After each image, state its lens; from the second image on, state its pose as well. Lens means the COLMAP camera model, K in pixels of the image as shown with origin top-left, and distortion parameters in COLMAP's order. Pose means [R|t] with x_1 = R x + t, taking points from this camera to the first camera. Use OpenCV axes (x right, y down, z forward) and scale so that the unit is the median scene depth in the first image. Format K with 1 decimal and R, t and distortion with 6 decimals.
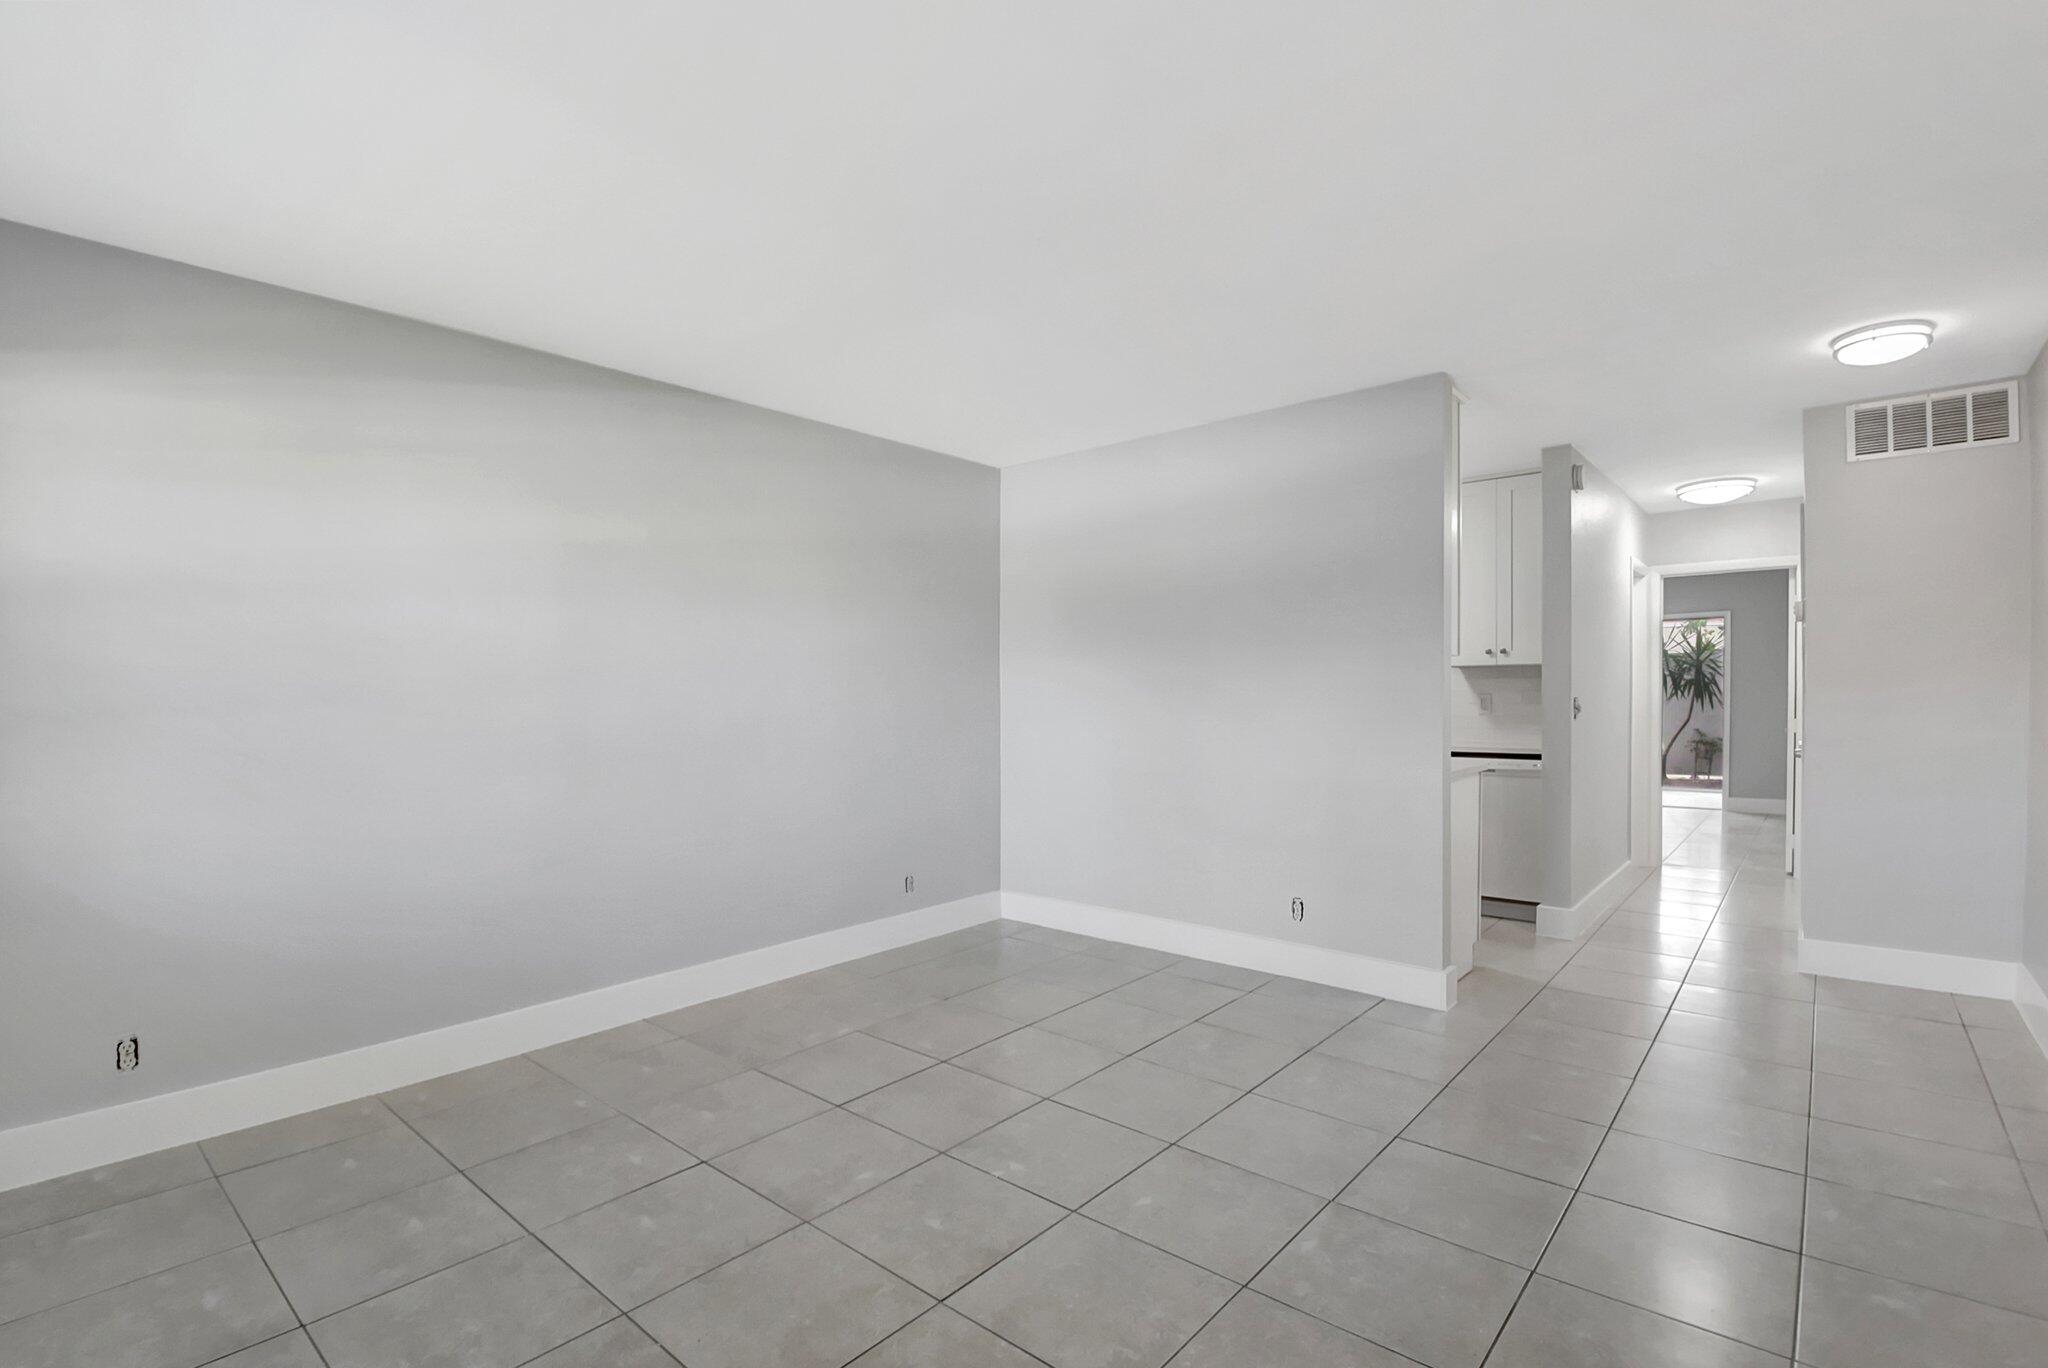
lens RADIAL K [[913.9, 0, 1010.9], [0, 913.9, 696.2], [0, 0, 1]] dist [0.000753, -0.008808]
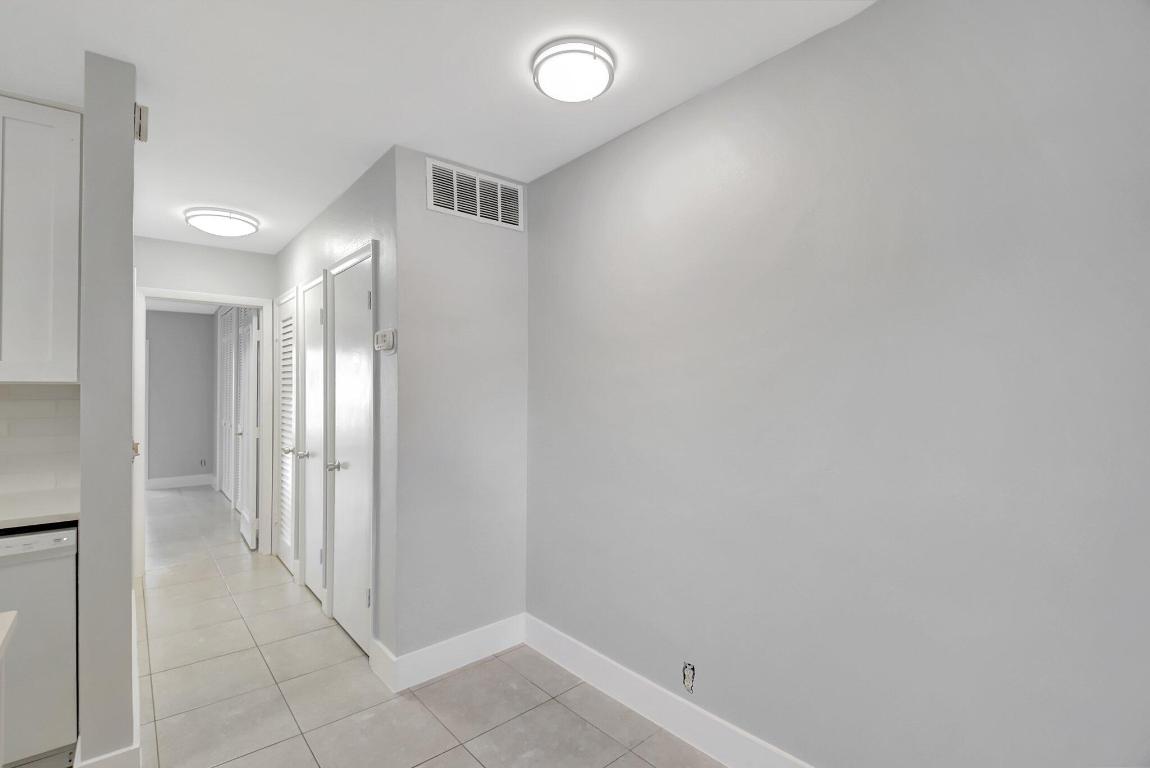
lens RADIAL K [[487.6, 0, 570.6], [0, 487.6, 393.6], [0, 0, 1]] dist [0.000049, -0.009389]
pose [[0.152905, 0.003916, 0.988233, 0.299047], [0.003646, 0.999983, -0.004527, -0.024604], [-0.988234, 0.004295, 0.152889, 0.607426]]
